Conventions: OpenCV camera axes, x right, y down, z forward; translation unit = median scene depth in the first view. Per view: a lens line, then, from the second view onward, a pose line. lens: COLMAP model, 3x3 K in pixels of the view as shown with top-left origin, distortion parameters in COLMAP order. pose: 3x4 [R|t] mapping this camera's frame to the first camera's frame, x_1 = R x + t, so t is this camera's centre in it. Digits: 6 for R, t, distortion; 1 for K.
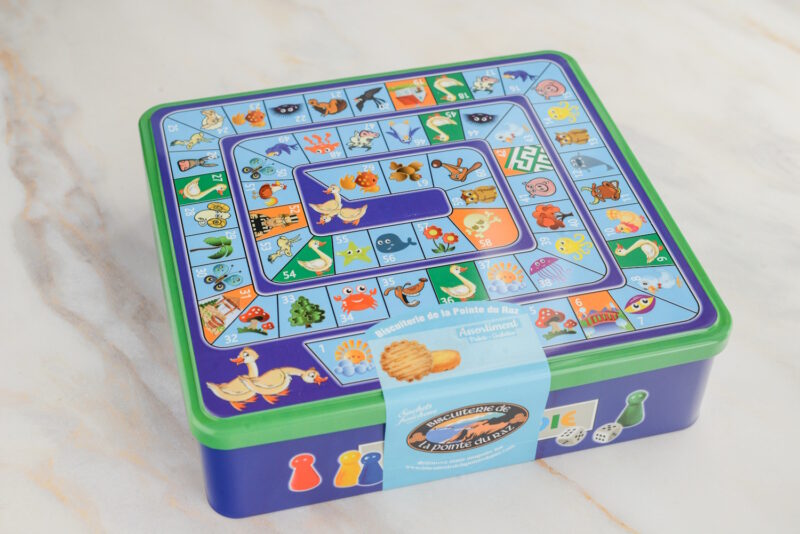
lens RADIAL K [[1274.5, 0, 388.7], [0, 1274.5, 256.9], [0, 0, 1]] dist [-0.031084, 0.000000]
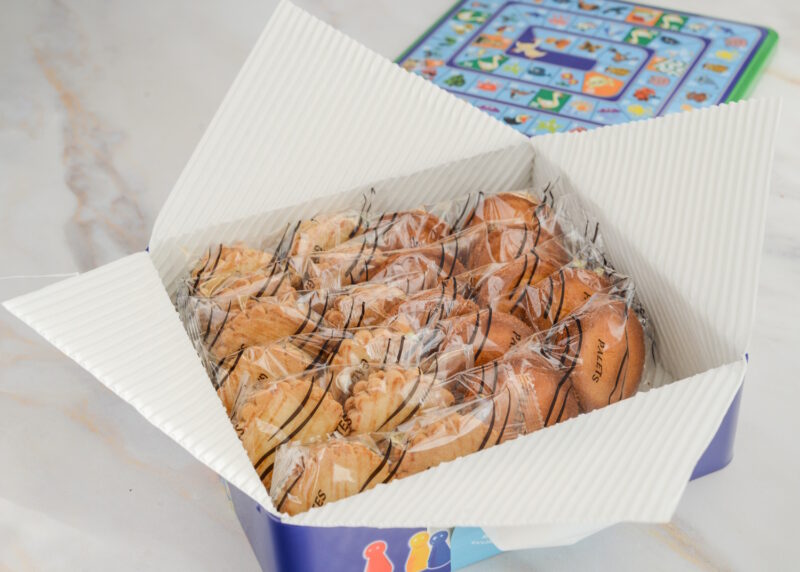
lens RADIAL K [[1308.3, 0, 400.1], [0, 1308.3, 286.0], [0, 0, 1]] dist [-0.001967, 0.000000]
pose [[0.744812, 0.380599, -0.548087, 0.836196], [-0.428858, 0.902310, 0.043787, 0.223191], [0.511210, 0.202438, 0.835274, -0.329655]]
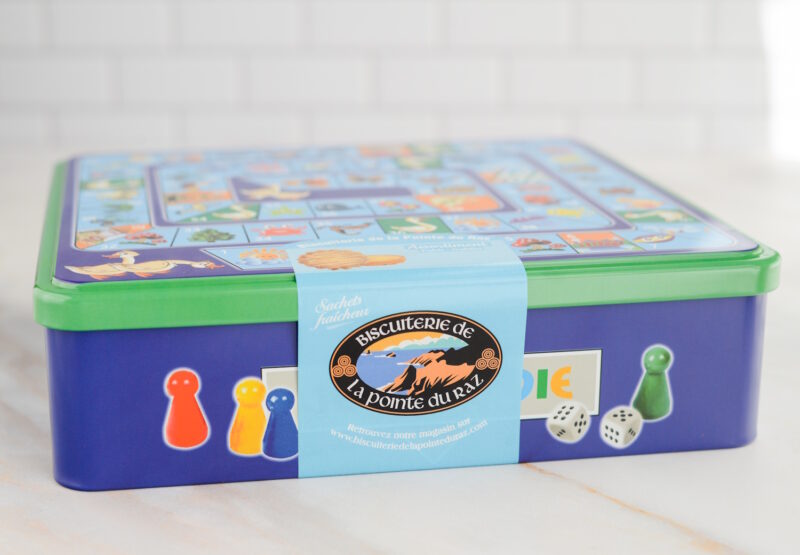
lens RADIAL K [[1518.6, 0, 342.0], [0, 1518.6, 281.0], [0, 0, 1]] dist [-0.059644, 0.000000]
pose [[0.995643, 0.008634, -0.092846, 0.094566], [-0.051685, 0.879850, -0.472433, 0.475073], [0.077611, 0.475173, 0.876463, 0.208119]]
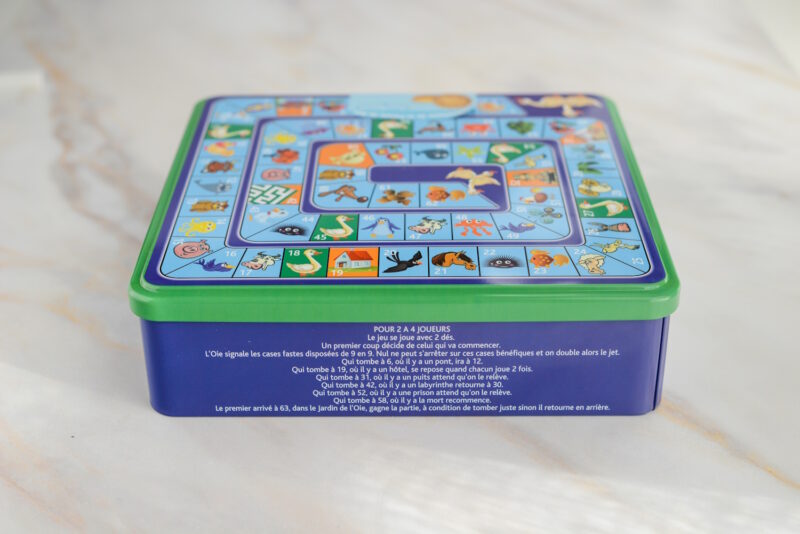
lens RADIAL K [[1274.5, 0, 397.3], [0, 1274.5, 267.3], [0, 0, 1]] dist [-0.031084, 0.000000]
pose [[-0.968575, -0.124325, 0.215422, -0.221728], [0.173569, 0.282499, 0.943434, -1.055603], [-0.178149, 0.951177, -0.252043, 1.399789]]
